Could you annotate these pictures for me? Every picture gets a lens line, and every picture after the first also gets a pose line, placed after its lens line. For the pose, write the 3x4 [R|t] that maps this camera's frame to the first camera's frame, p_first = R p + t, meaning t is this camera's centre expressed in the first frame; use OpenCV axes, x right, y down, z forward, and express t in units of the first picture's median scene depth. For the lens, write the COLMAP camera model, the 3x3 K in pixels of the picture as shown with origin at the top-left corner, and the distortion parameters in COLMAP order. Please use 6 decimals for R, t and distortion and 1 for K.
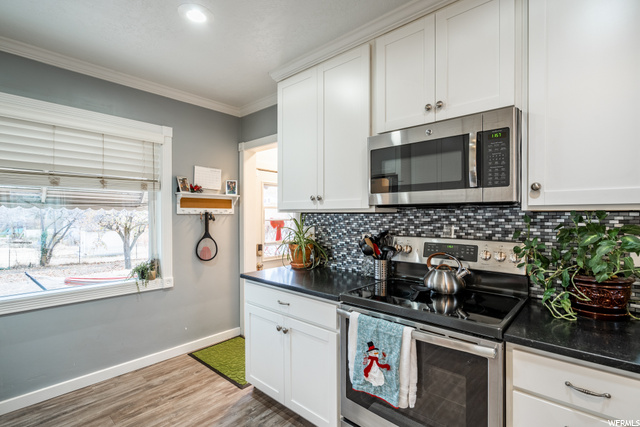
lens RADIAL K [[300.6, 0, 319.0], [0, 300.6, 215.2], [0, 0, 1]] dist [-0.005288, -0.000900]
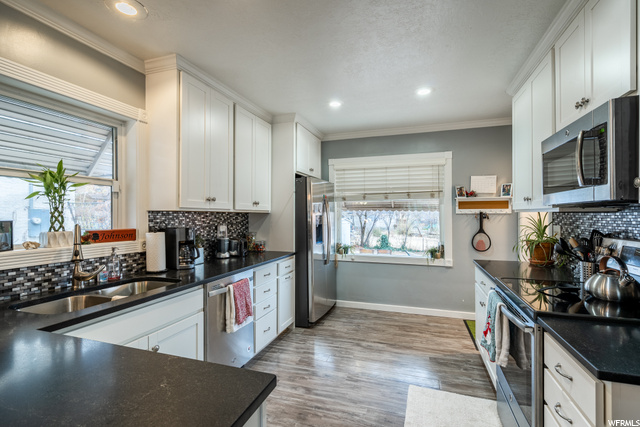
lens RADIAL K [[300.6, 0, 326.4], [0, 300.6, 214.8], [0, 0, 1]] dist [-0.005288, -0.000900]
pose [[0.410308, -0.002061, -0.911945, 0.537457], [0.002684, 0.999996, -0.001052, 0.000401], [0.911943, -0.002015, 0.410312, -0.094059]]
